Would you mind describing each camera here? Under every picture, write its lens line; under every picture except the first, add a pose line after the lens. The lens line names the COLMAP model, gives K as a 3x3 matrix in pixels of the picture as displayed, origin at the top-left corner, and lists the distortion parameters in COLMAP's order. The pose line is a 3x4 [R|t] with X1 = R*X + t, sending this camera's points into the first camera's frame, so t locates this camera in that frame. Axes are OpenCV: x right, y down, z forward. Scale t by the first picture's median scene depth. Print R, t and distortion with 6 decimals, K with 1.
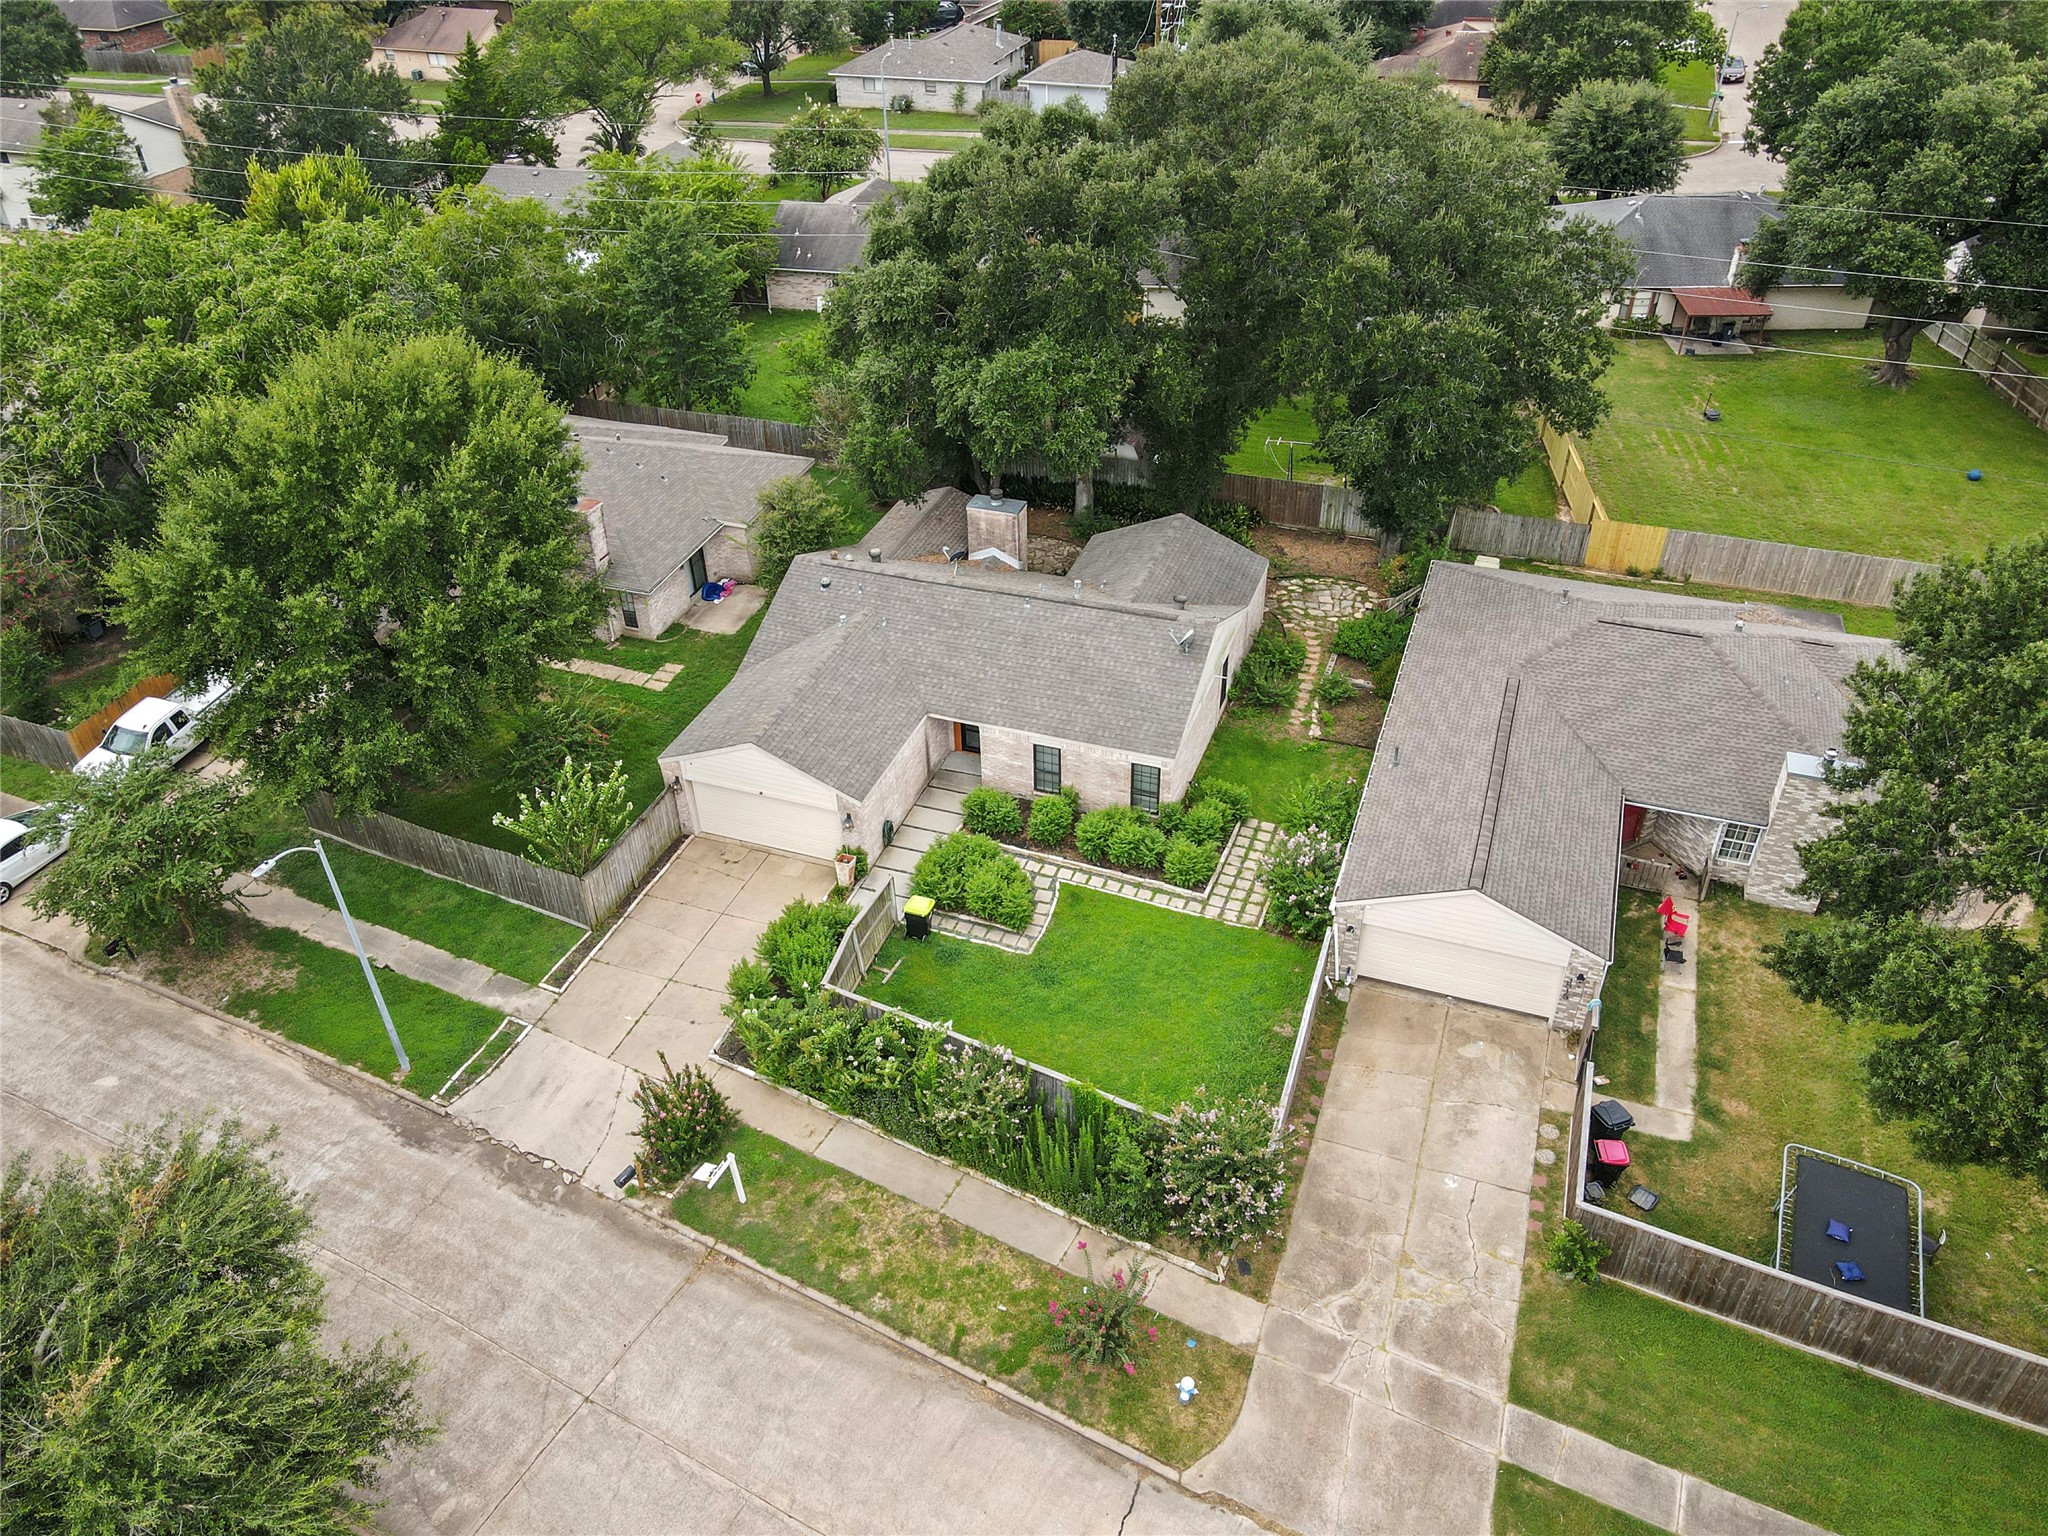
lens RADIAL K [[1521.8, 0, 1024.0], [0, 1521.8, 768.0], [0, 0, 1]] dist [0.001602, 0.011540]
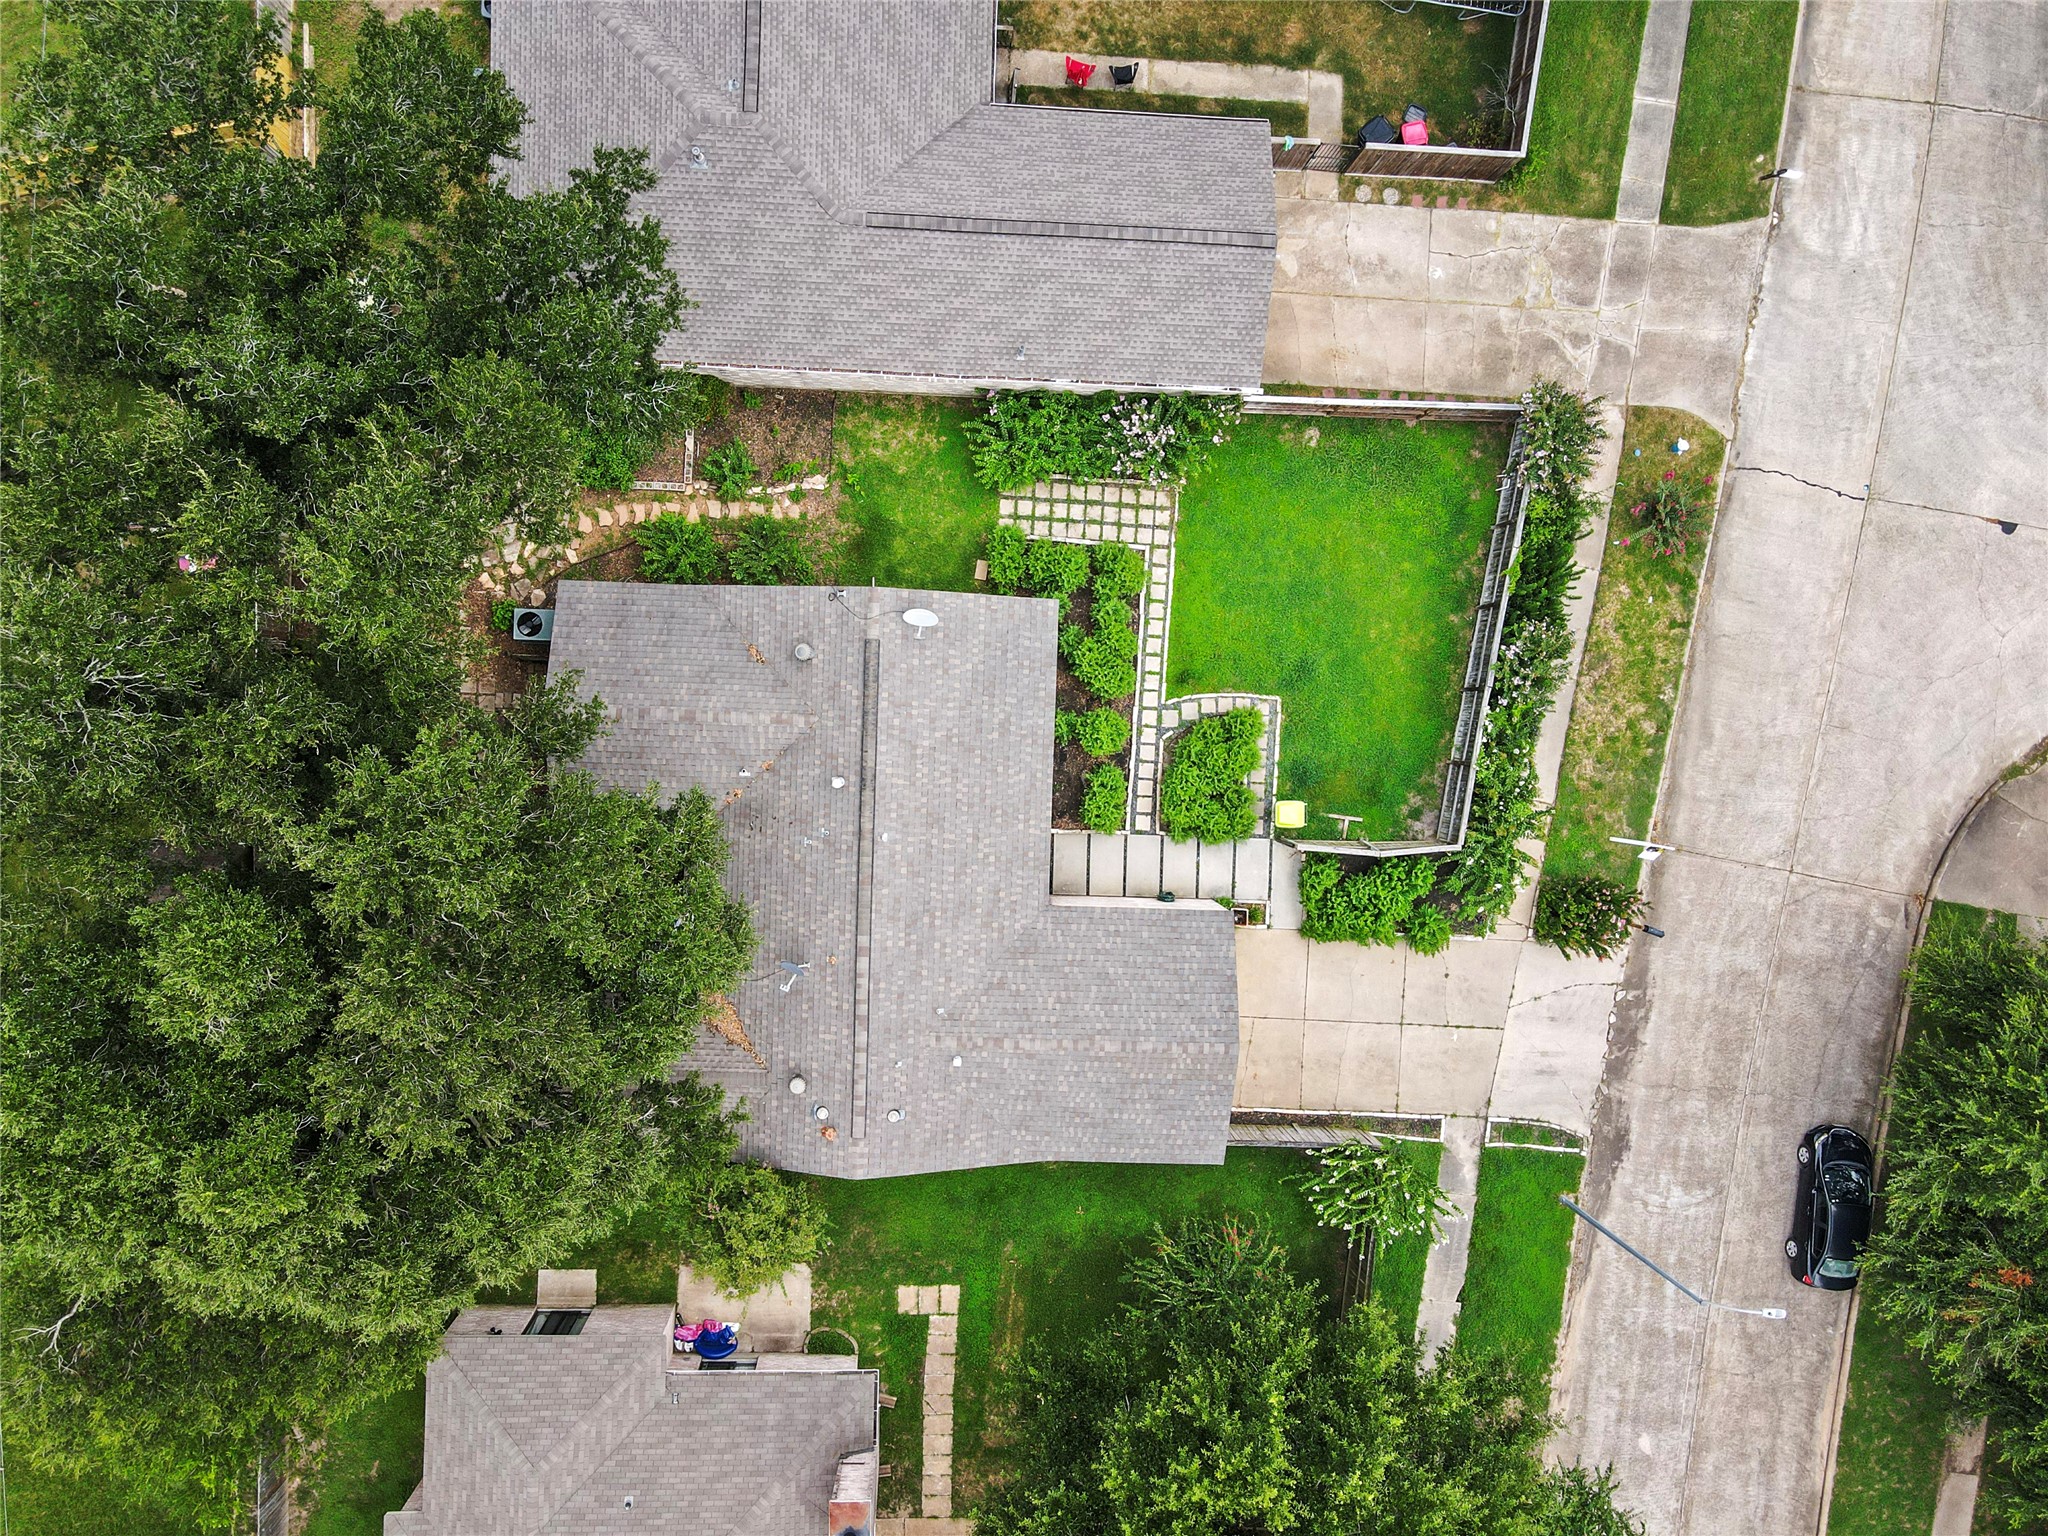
lens RADIAL K [[1521.8, 0, 1024.0], [0, 1521.8, 768.0], [0, 0, 1]] dist [0.001602, 0.011540]
pose [[-0.307825, -0.950911, -0.031799, 0.042871], [0.517627, -0.195420, 0.832991, -0.804203], [-0.798314, 0.239956, 0.552373, 0.583899]]
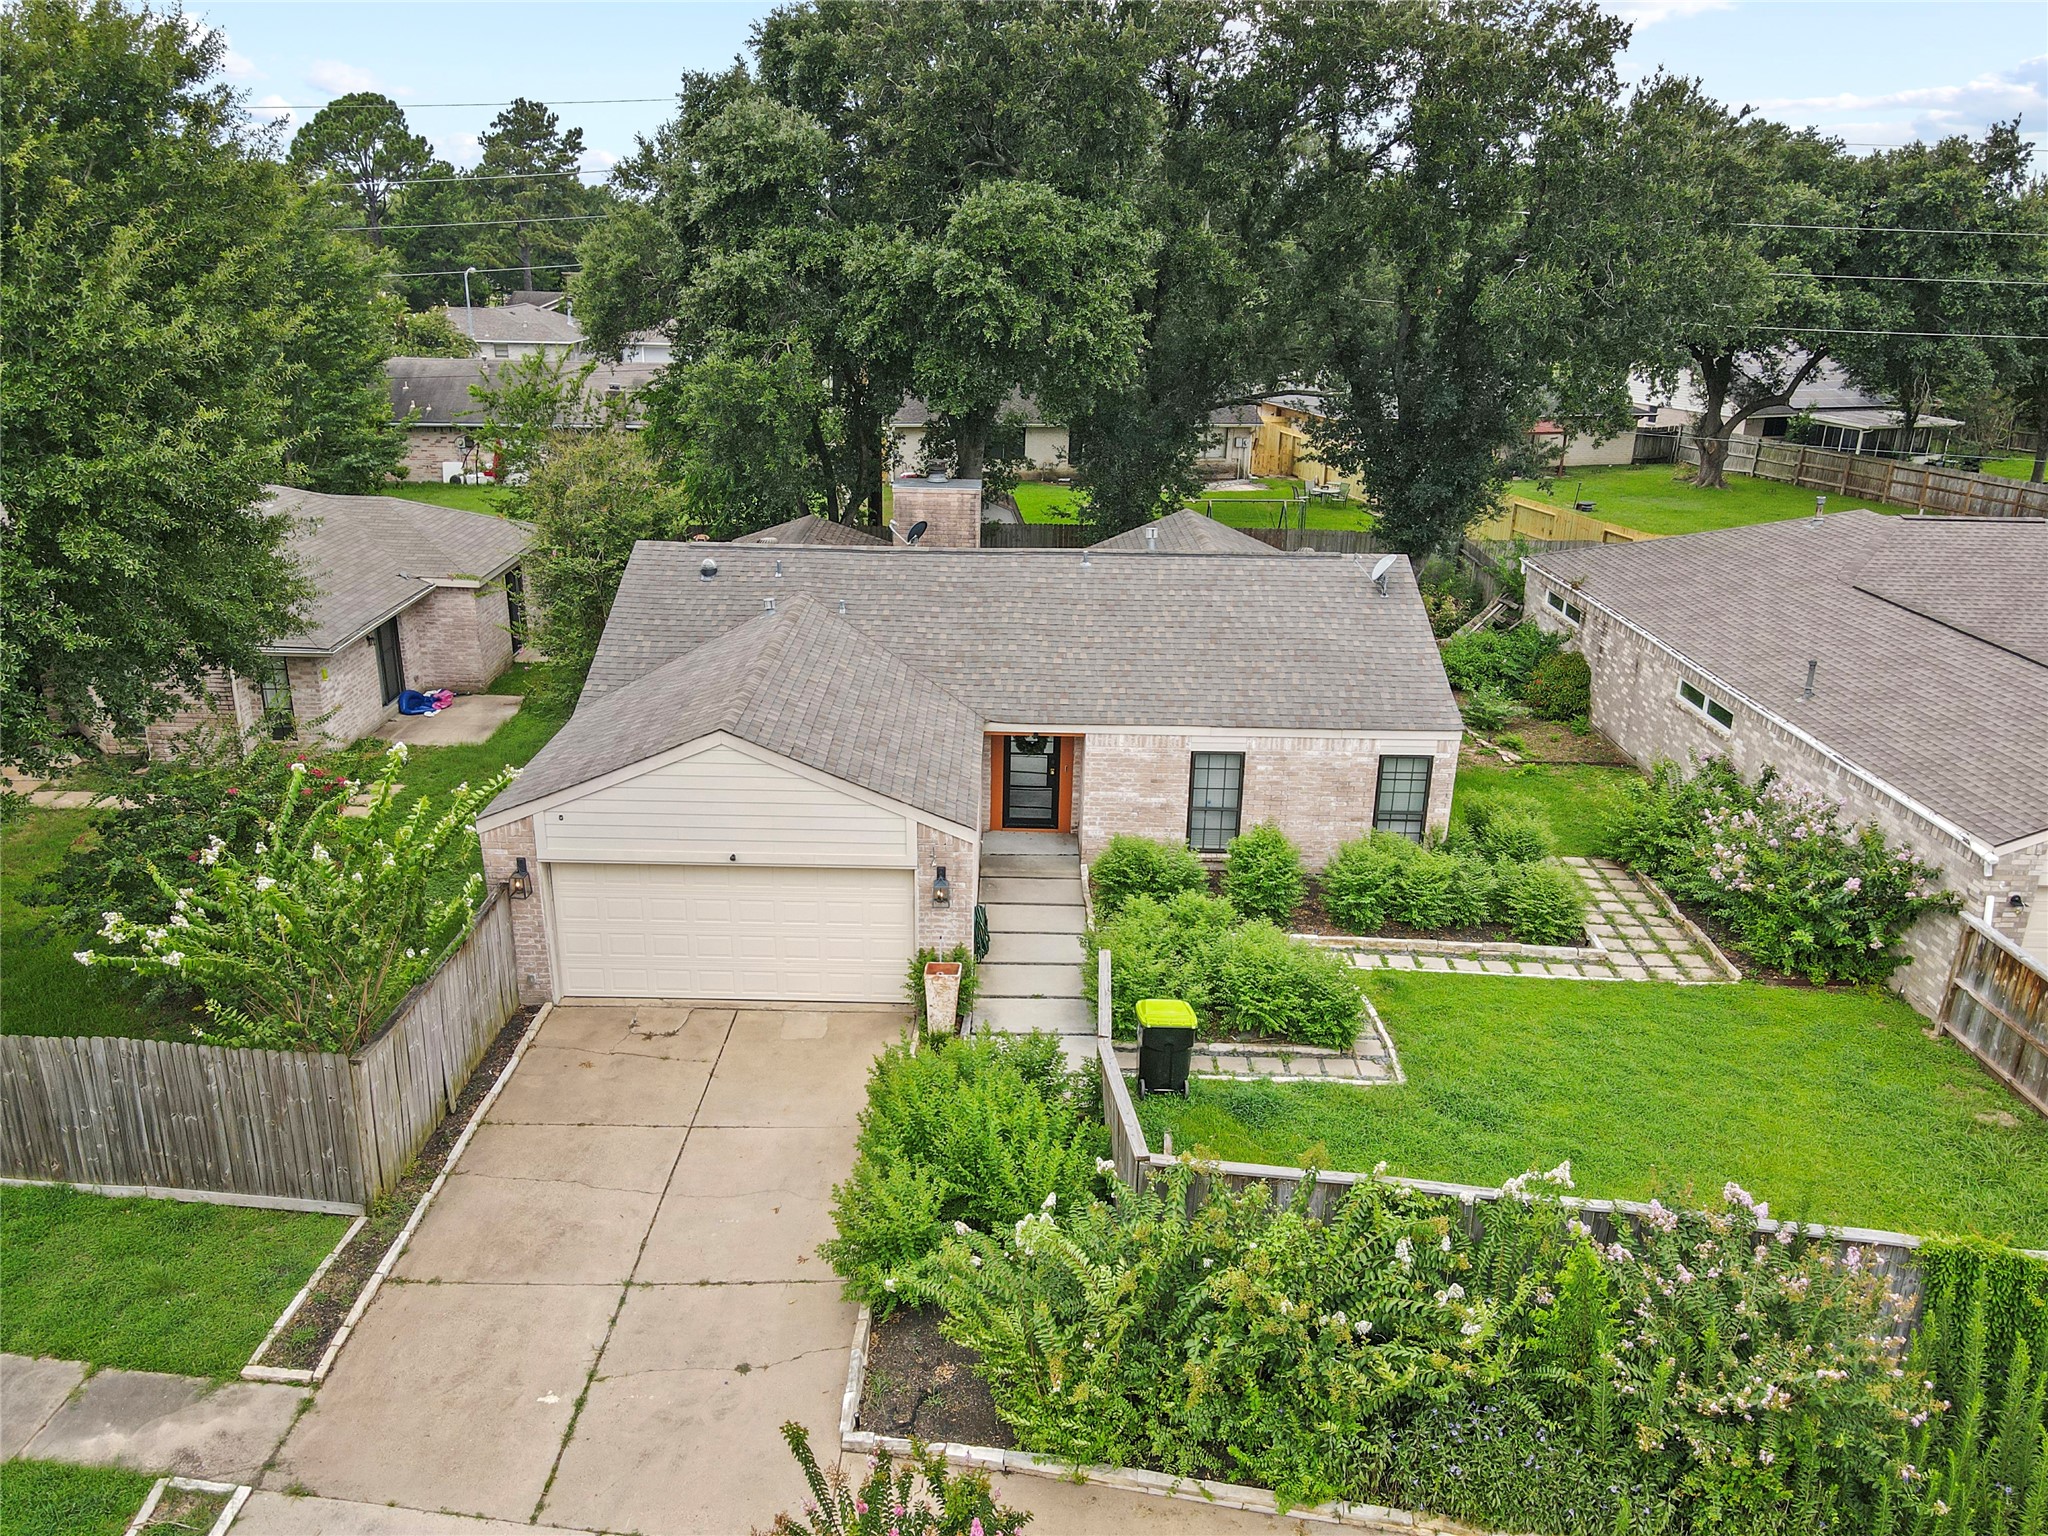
lens RADIAL K [[1521.8, 0, 1024.0], [0, 1521.8, 768.0], [0, 0, 1]] dist [0.001602, 0.011540]
pose [[0.937209, -0.078639, 0.339788, -0.254637], [0.175303, 0.948453, -0.264019, 0.132515], [-0.301511, 0.307006, 0.902684, 0.577399]]
